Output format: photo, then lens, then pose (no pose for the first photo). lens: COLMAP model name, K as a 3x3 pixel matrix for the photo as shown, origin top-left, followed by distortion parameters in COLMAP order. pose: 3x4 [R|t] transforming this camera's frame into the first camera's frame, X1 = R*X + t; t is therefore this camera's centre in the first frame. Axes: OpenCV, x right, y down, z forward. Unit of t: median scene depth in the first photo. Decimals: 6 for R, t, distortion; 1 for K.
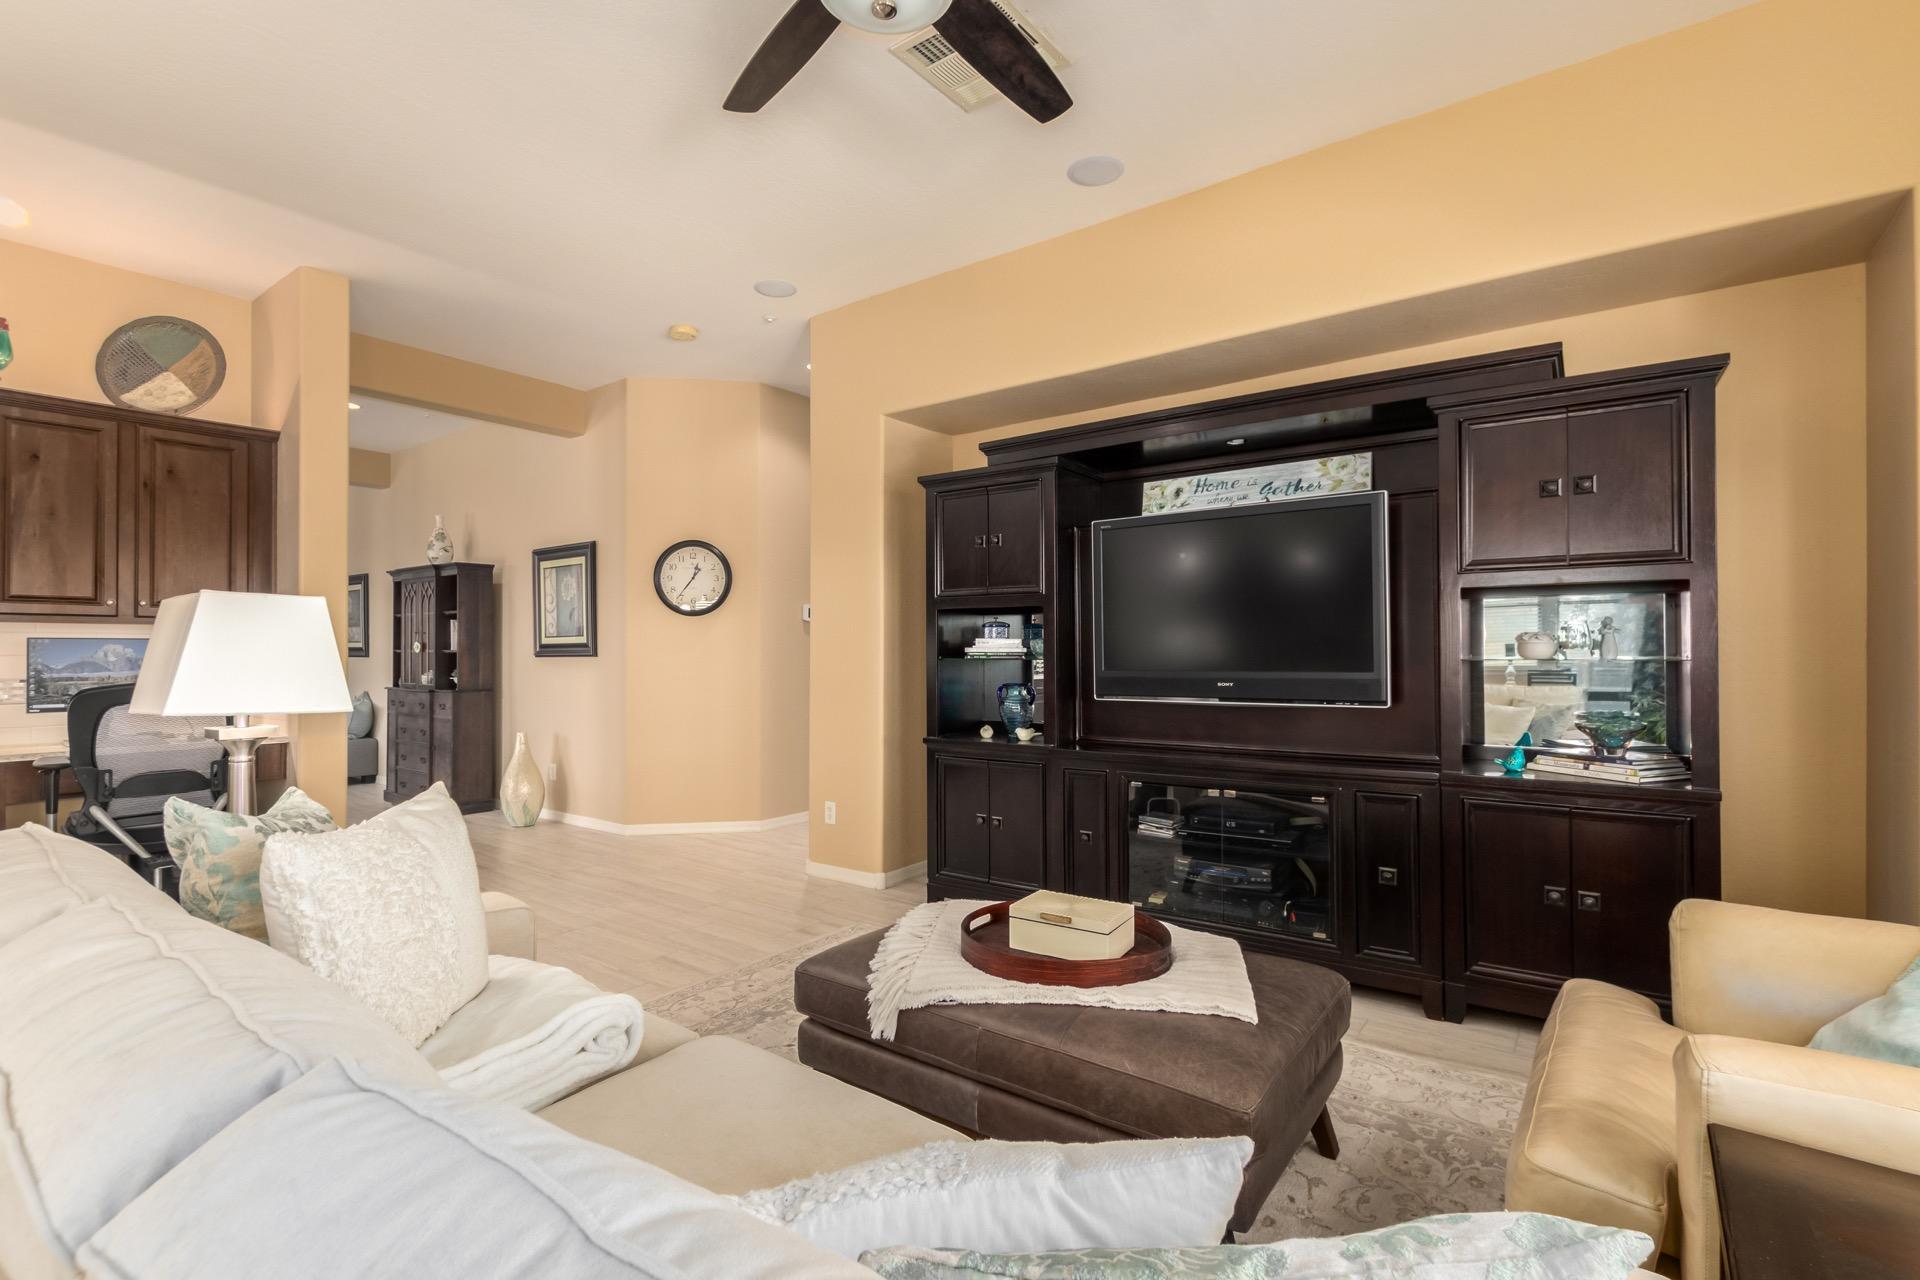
lens RADIAL K [[868.6, 0, 960.0], [0, 868.6, 640.0], [0, 0, 1]] dist [0.000091, -0.000070]
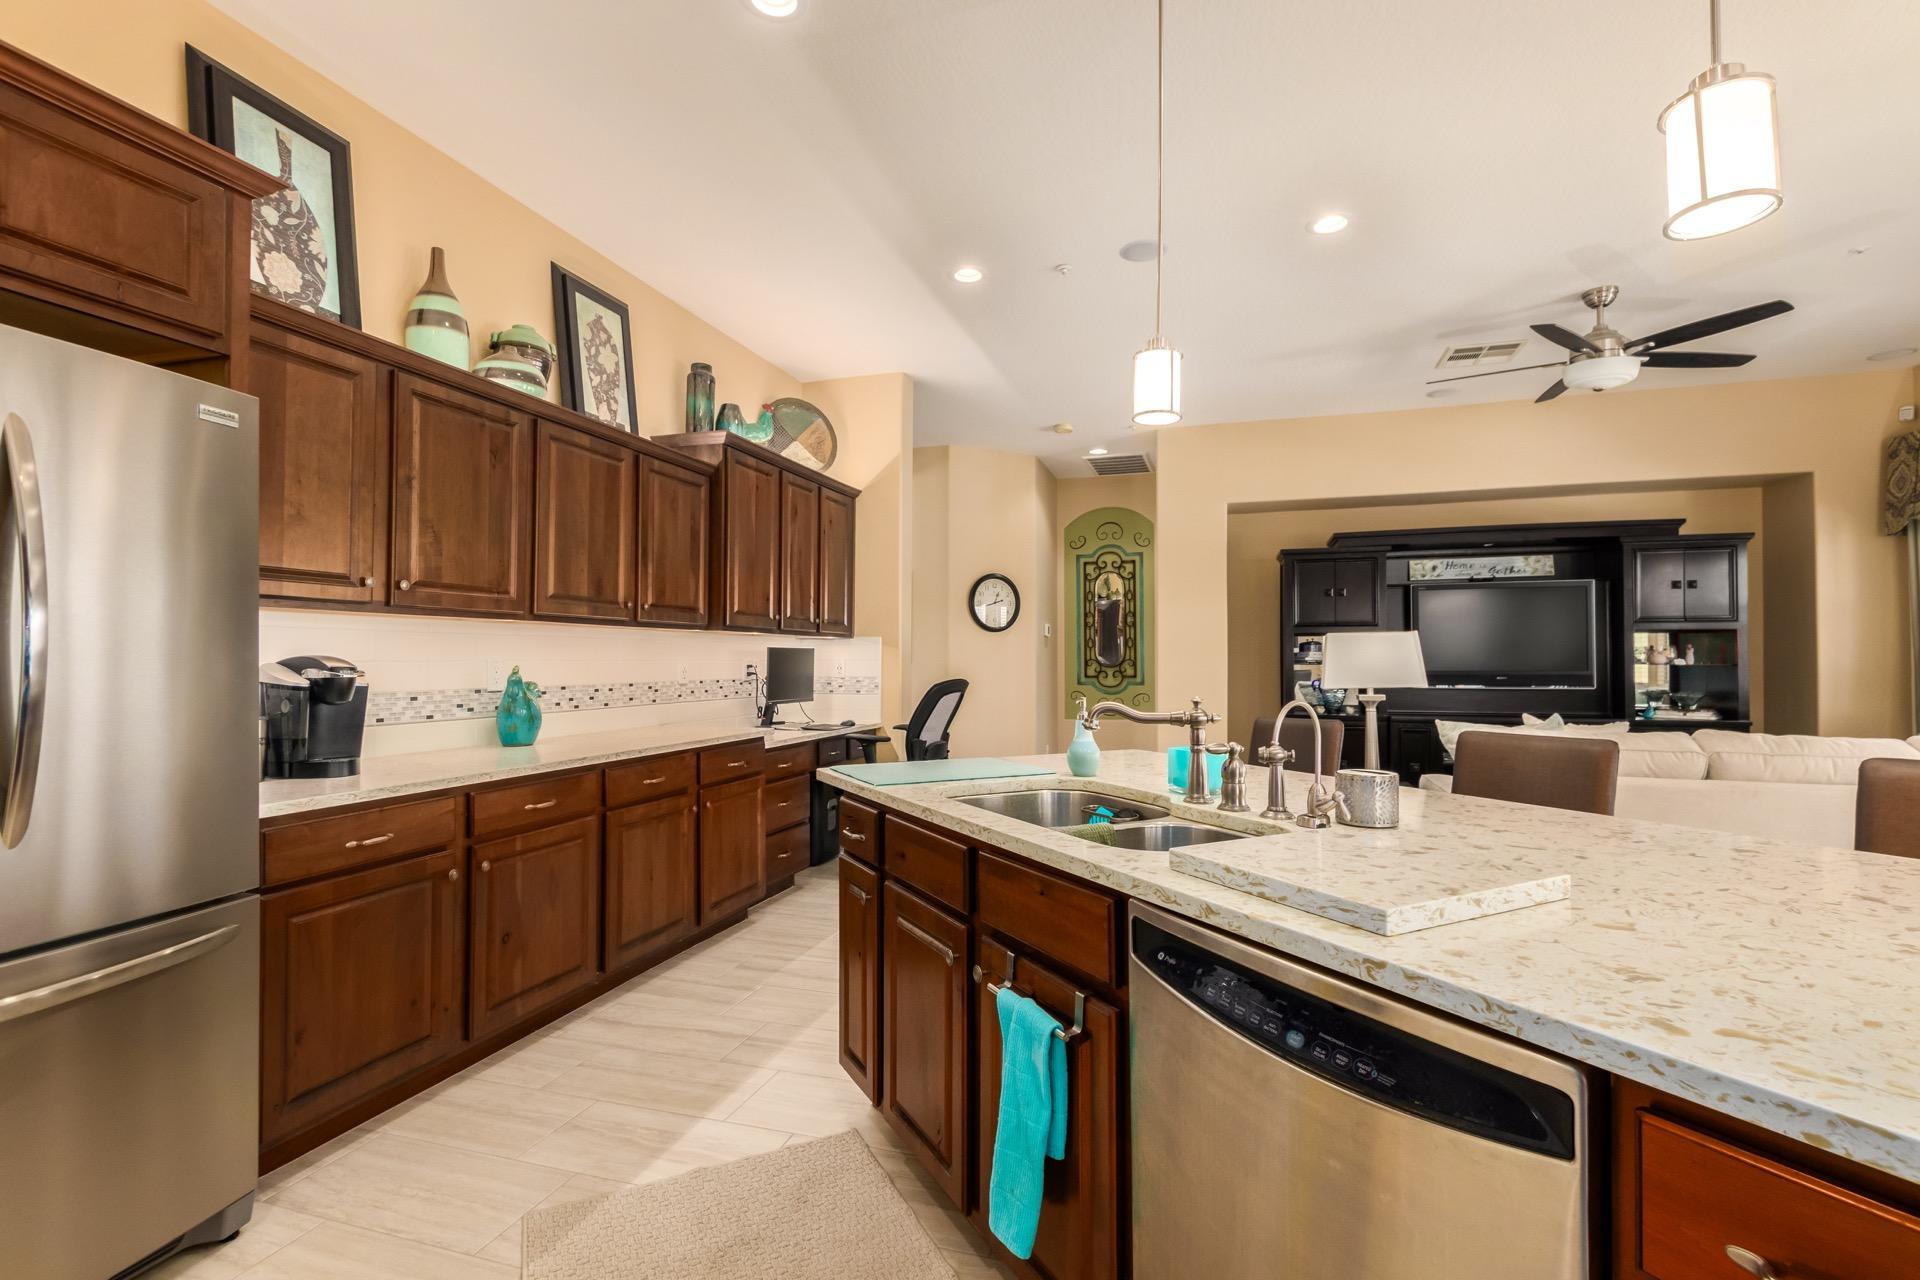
lens RADIAL K [[868.6, 0, 960.0], [0, 868.6, 640.0], [0, 0, 1]] dist [0.000091, -0.000070]
pose [[0.946738, 0.010657, 0.321828, -1.186143], [-0.007086, 0.999900, -0.012266, 0.001028], [-0.321927, 0.009332, 0.946719, -0.326077]]
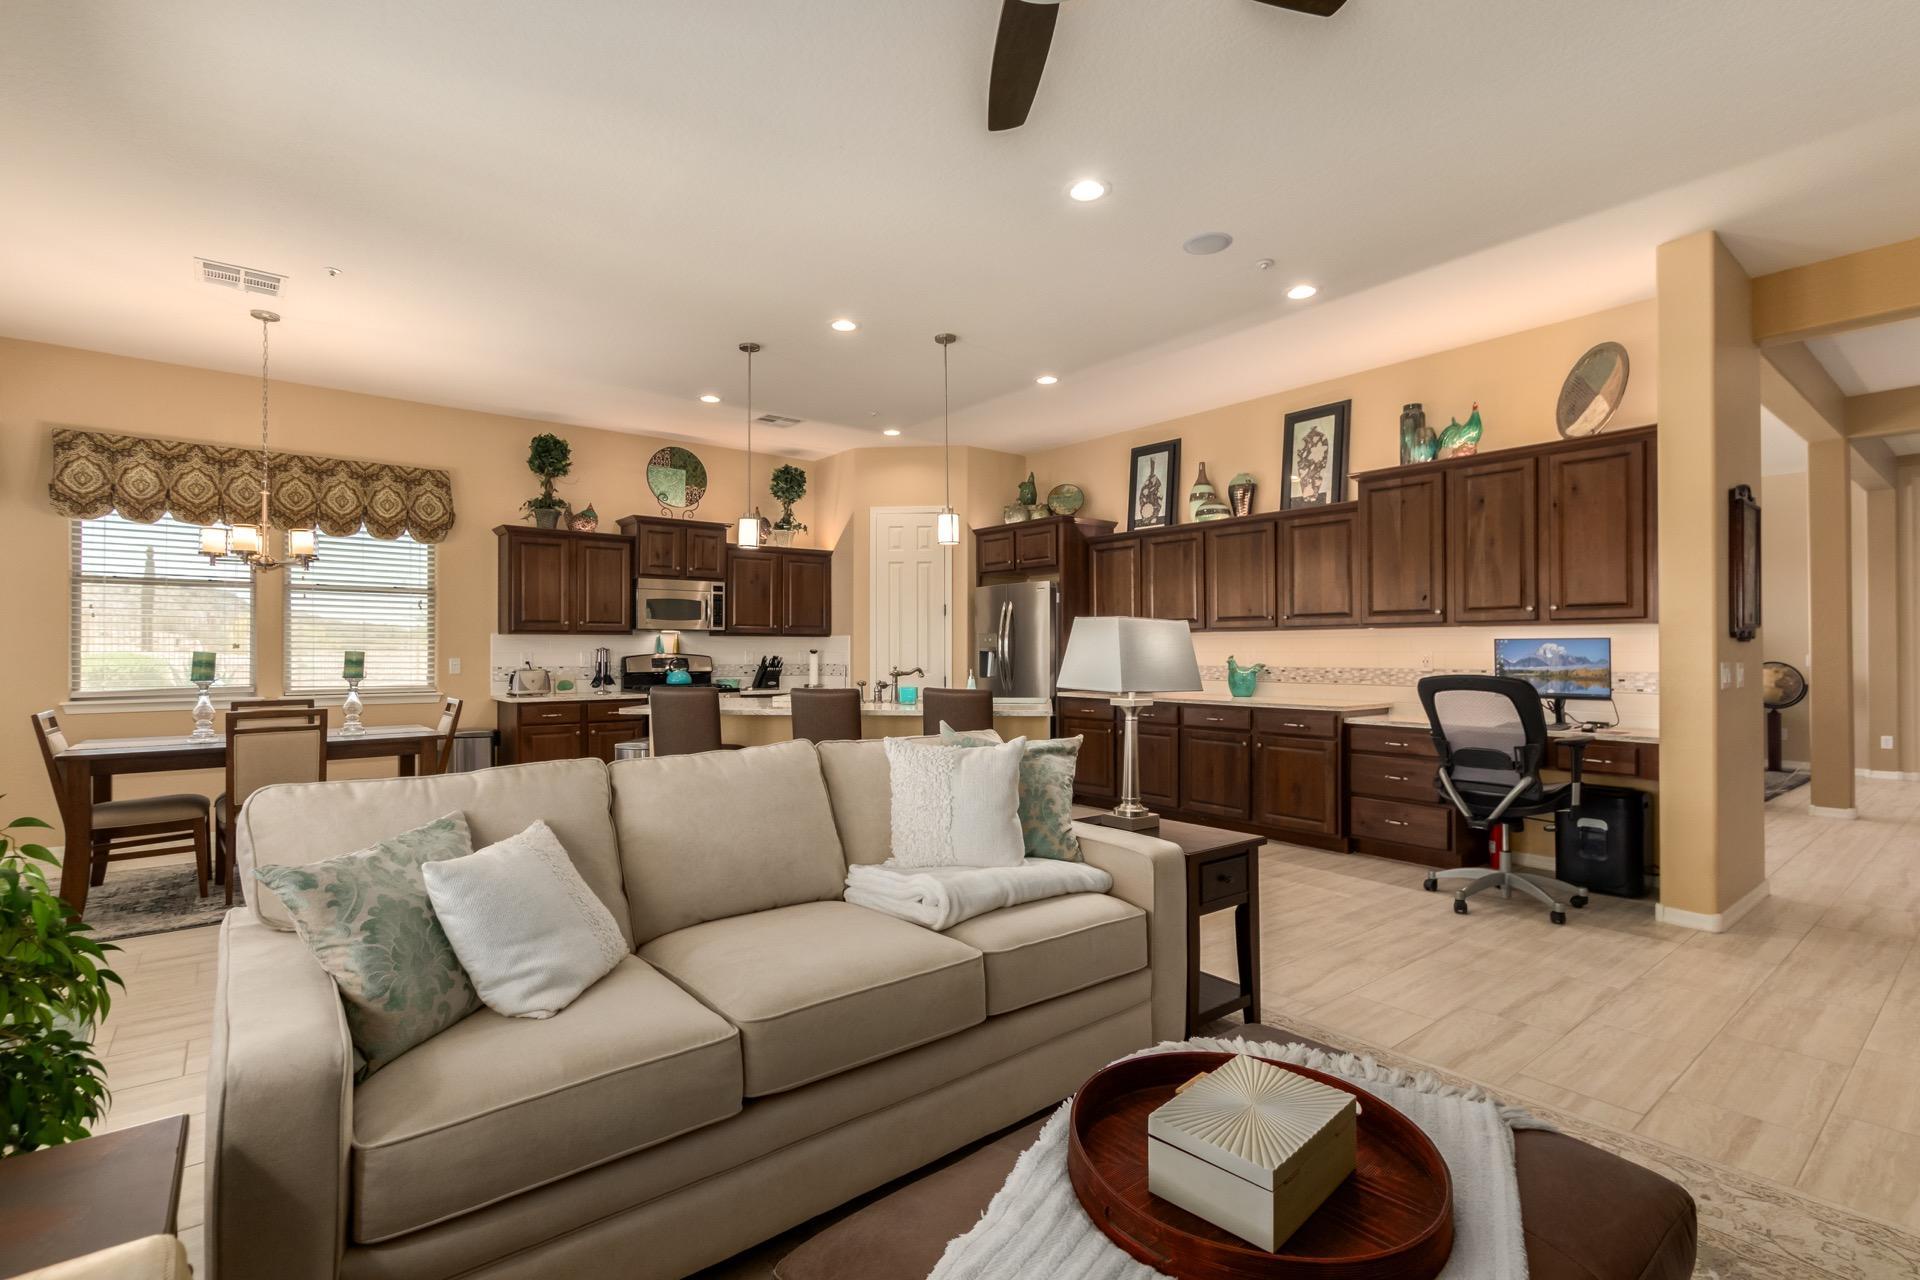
lens RADIAL K [[880.2, 0, 958.6], [0, 880.2, 647.4], [0, 0, 1]] dist [0.002021, 0.000159]
pose [[-0.248993, -0.002914, -0.968501, 0.392267], [0.012483, 0.999903, -0.006217, 0.007927], [0.968425, -0.013638, -0.248932, 0.524899]]
